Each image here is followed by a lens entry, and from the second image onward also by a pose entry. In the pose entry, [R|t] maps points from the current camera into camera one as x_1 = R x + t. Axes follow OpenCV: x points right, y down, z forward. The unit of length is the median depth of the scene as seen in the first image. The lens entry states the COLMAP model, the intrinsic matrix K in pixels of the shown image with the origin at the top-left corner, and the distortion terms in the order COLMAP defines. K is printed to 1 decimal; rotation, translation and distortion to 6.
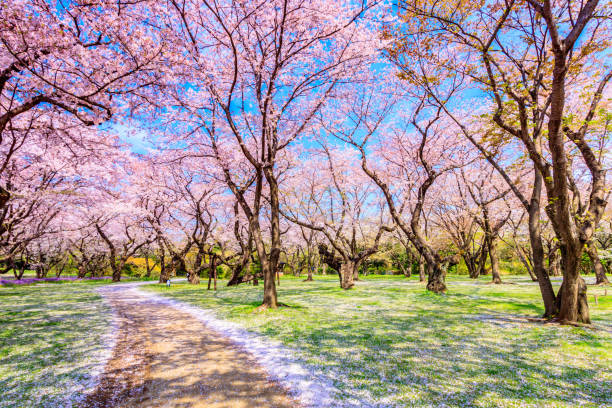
lens RADIAL K [[344.2, 0, 306.0], [0, 344.2, 204.0], [0, 0, 1]] dist [-0.000124, -0.000228]
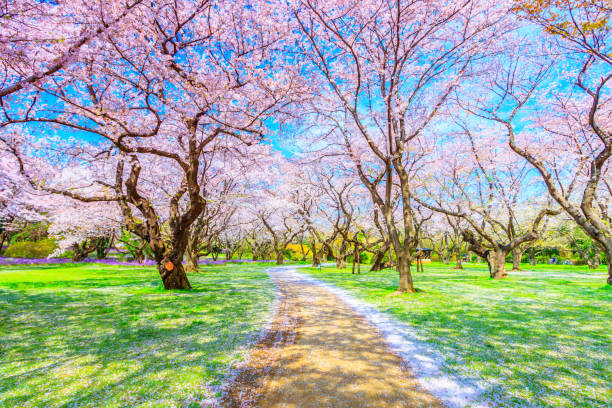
lens RADIAL K [[351.8, 0, 299.9], [0, 351.8, 203.9], [0, 0, 1]] dist [0.000510, -0.001574]
pose [[0.899284, -0.047510, -0.434778, 0.060845], [0.066954, 0.997320, 0.029504, -0.017568], [0.432211, -0.055642, 0.900054, -0.070757]]
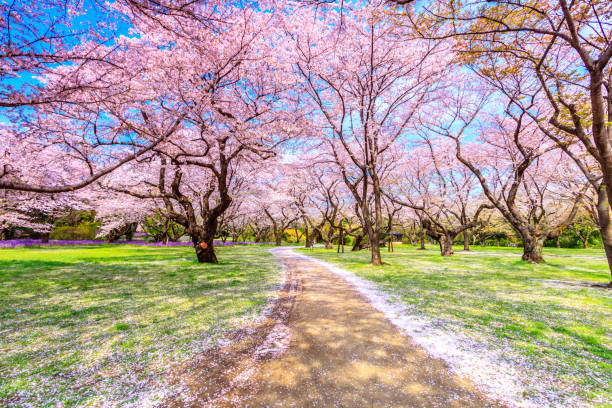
lens RADIAL K [[351.8, 0, 299.9], [0, 351.8, 203.9], [0, 0, 1]] dist [0.000510, -0.001574]
pose [[0.915389, -0.020919, -0.402027, 0.147408], [0.056807, 0.995369, 0.077551, -0.065825], [0.398543, -0.093827, 0.912338, -0.332885]]
